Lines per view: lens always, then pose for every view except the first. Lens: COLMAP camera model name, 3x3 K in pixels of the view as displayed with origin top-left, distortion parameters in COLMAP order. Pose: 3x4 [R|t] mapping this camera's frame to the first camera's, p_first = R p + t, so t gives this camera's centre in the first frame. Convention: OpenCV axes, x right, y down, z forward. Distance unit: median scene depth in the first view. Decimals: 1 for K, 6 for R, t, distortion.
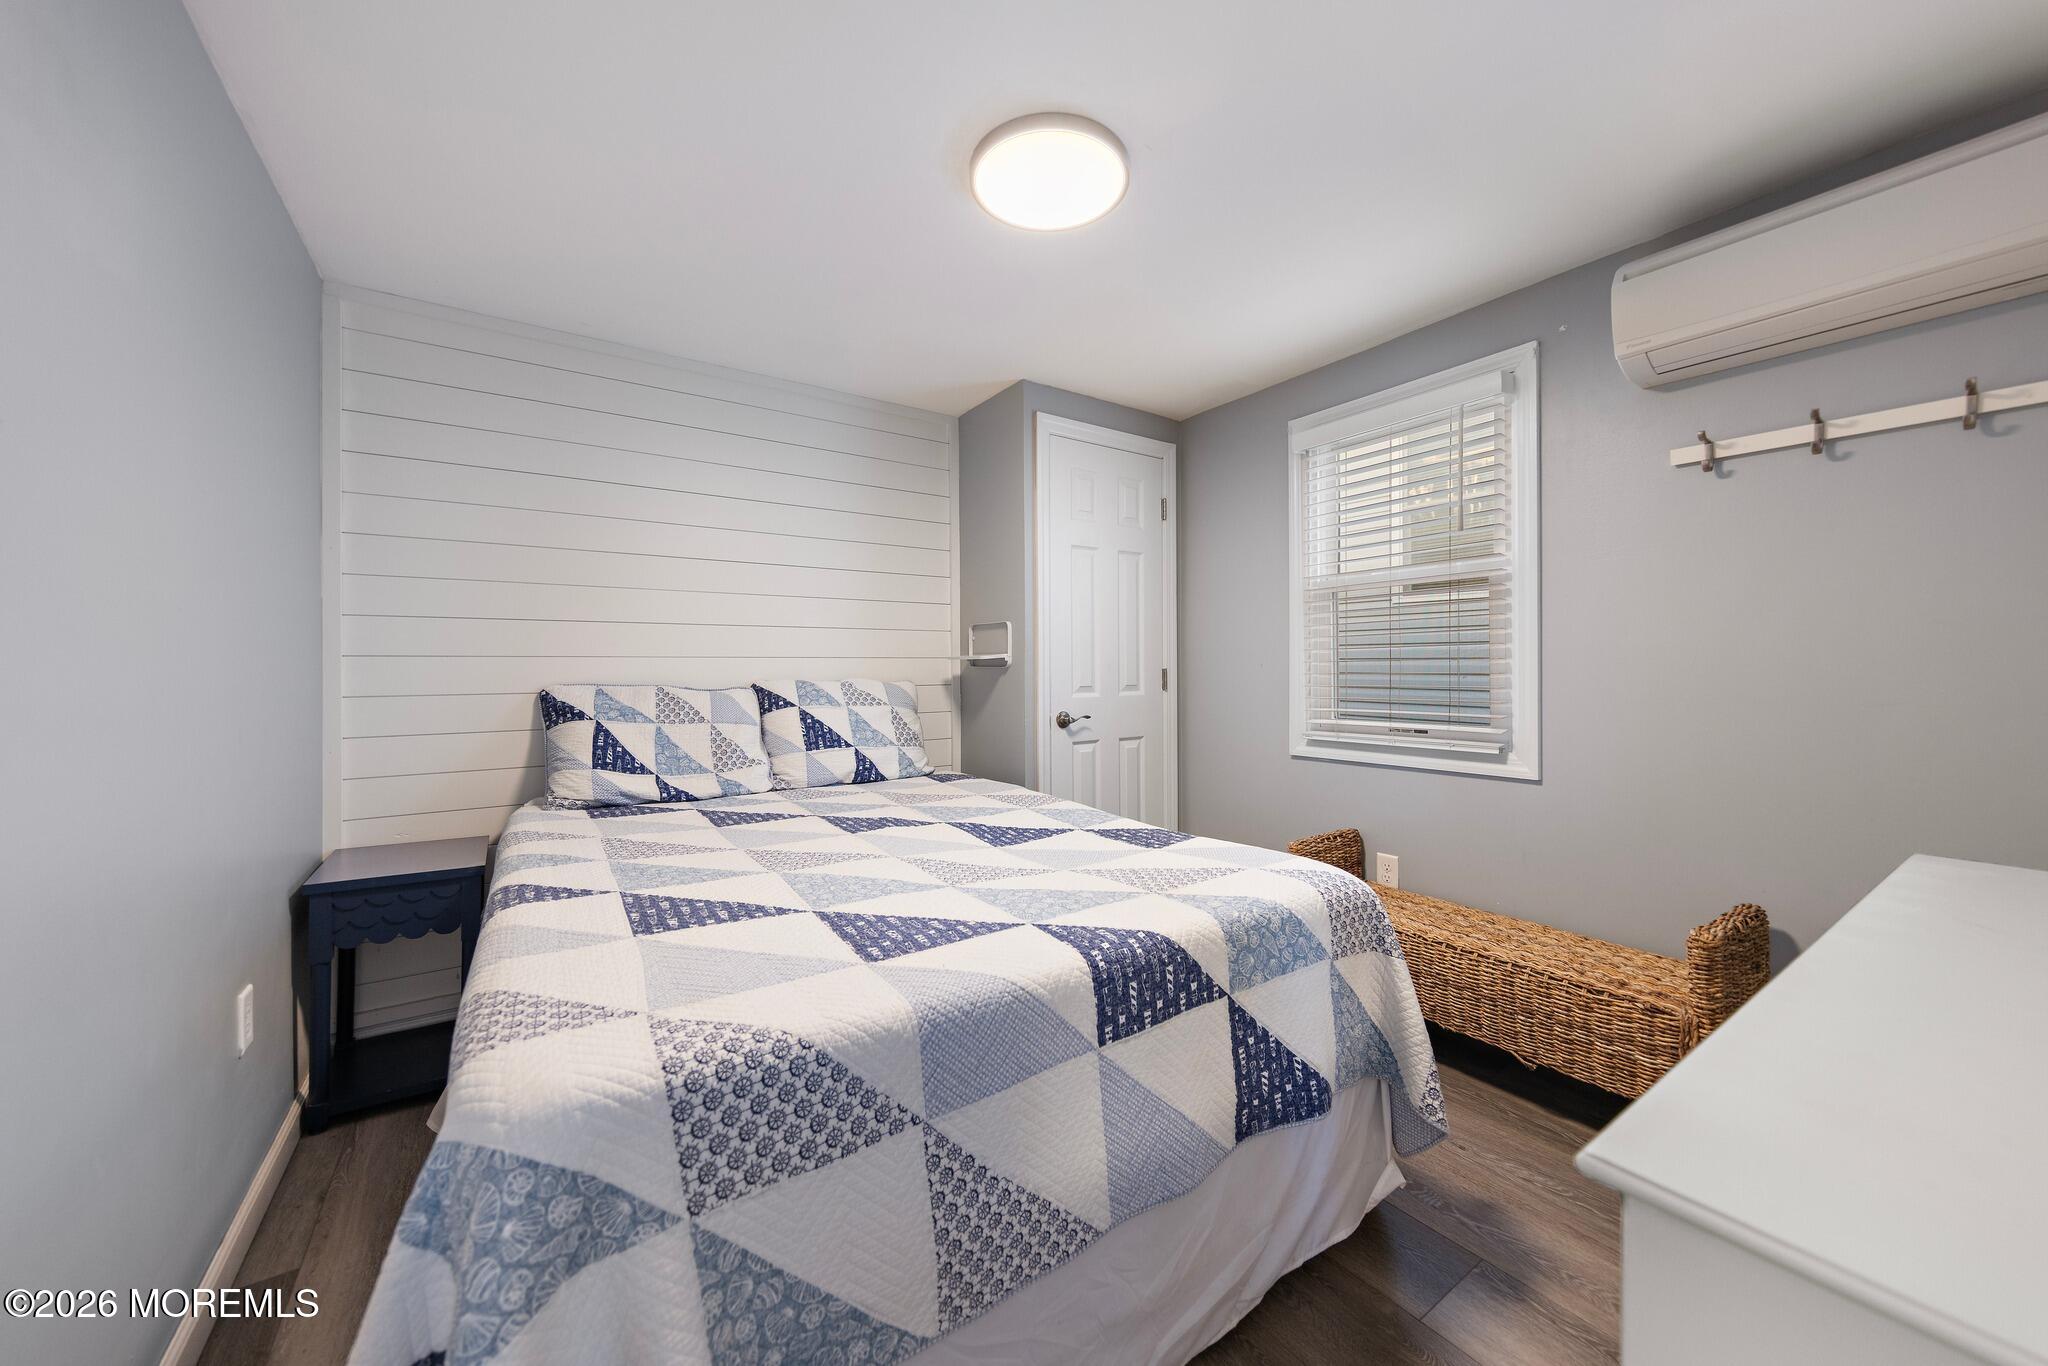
lens RADIAL K [[762.5, 0, 1028.2], [0, 762.5, 674.0], [0, 0, 1]] dist [0.000209, 0.000005]
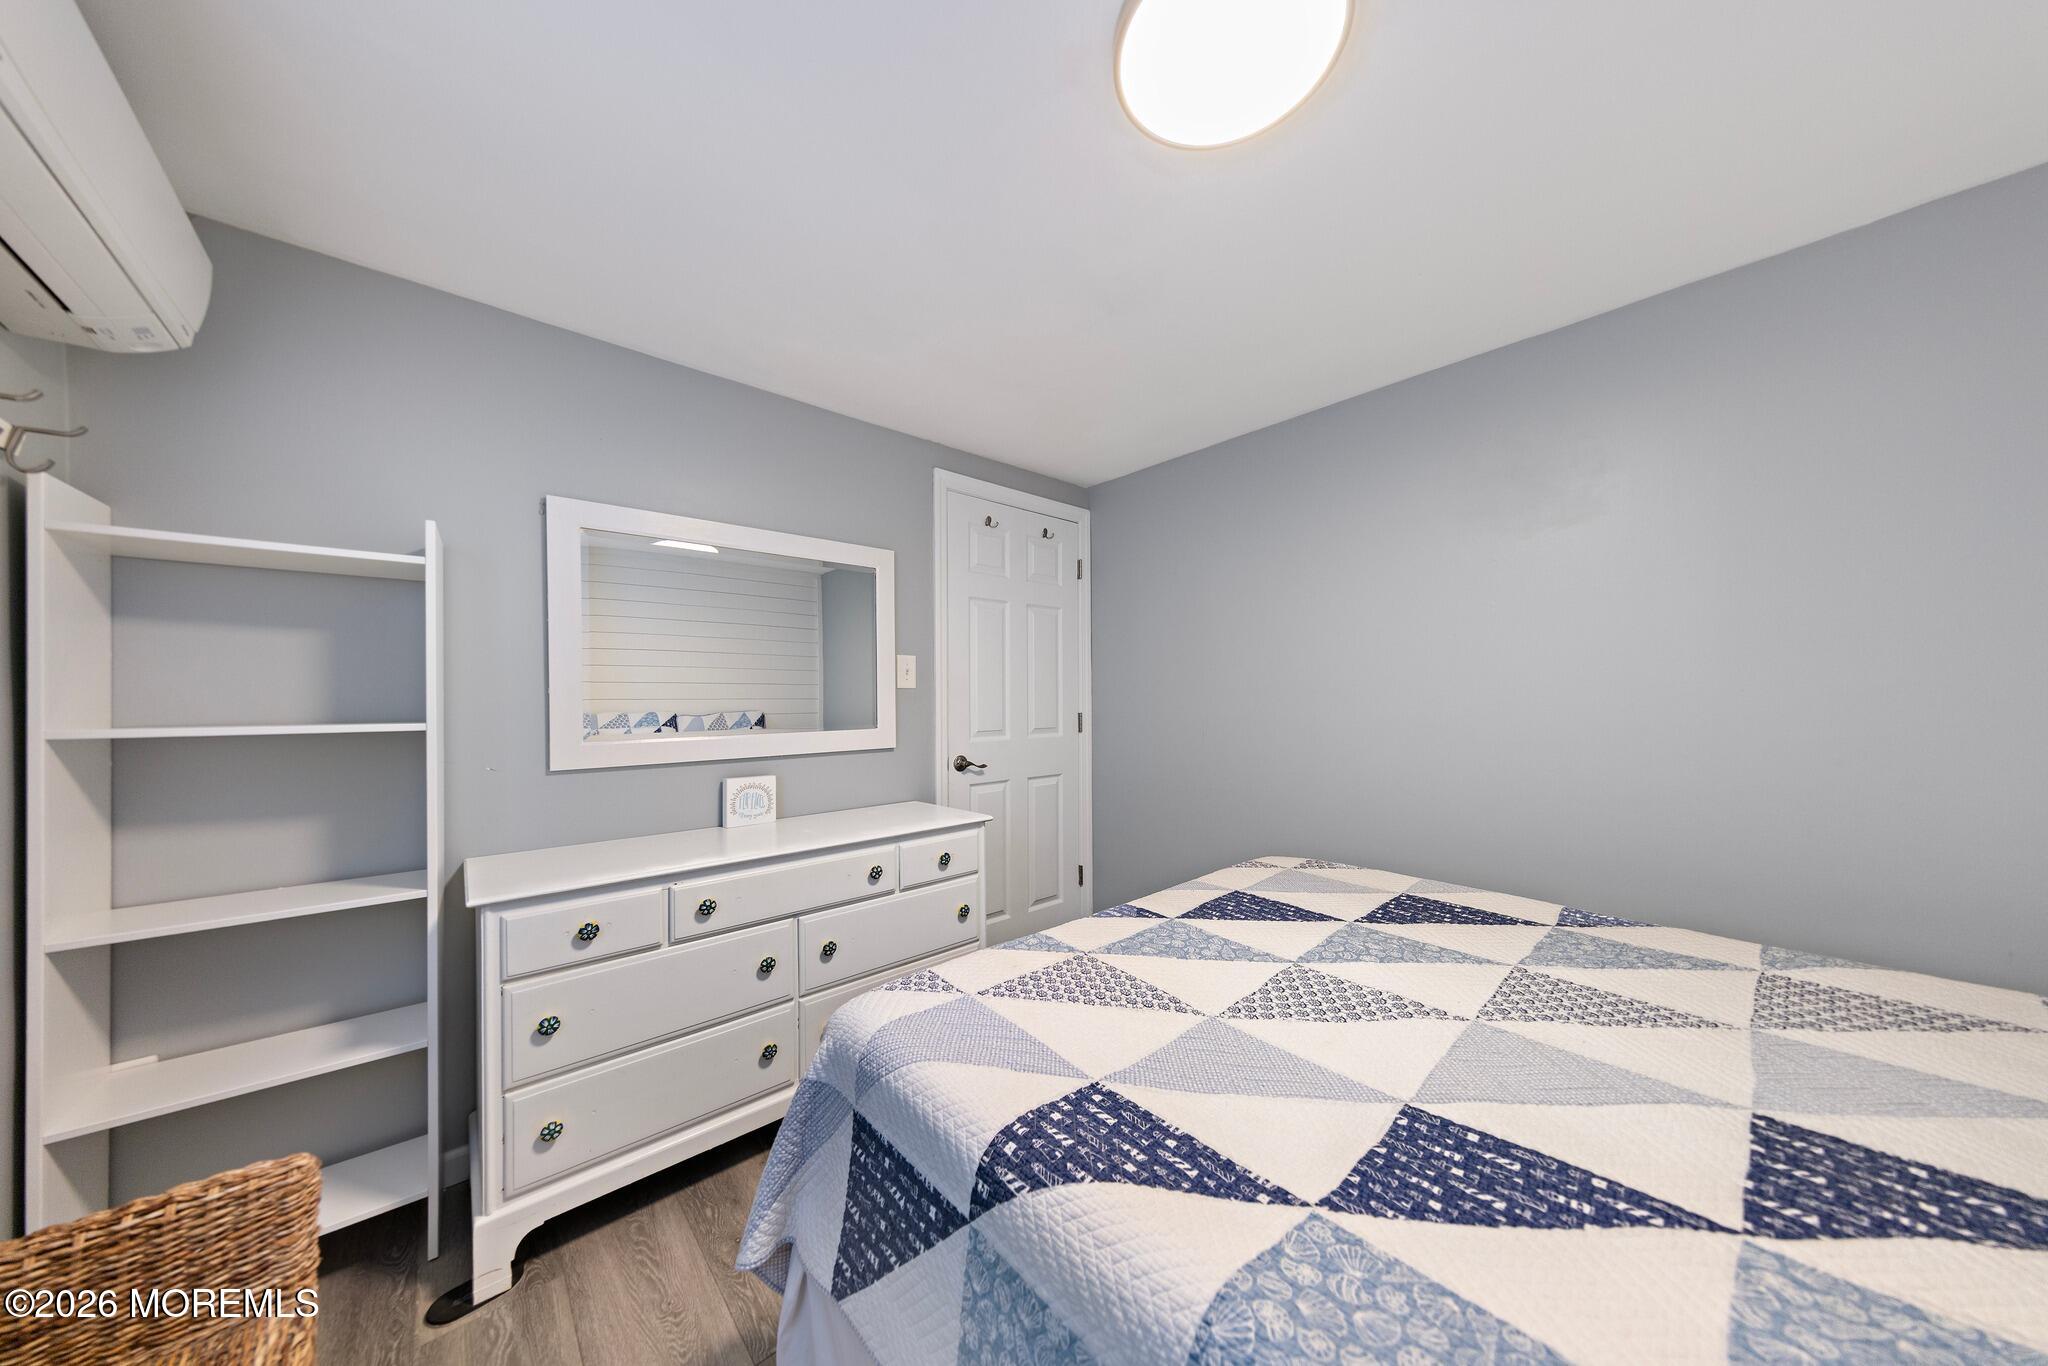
lens RADIAL K [[651.8, 0, 1029.9], [0, 651.8, 690.7], [0, 0, 1]] dist [0.000012, 0.000001]
pose [[-0.991955, 0.017039, -0.125440, 0.368251], [0.017985, 0.999818, -0.006412, -0.073451], [0.125308, -0.008616, -0.992081, 1.988692]]
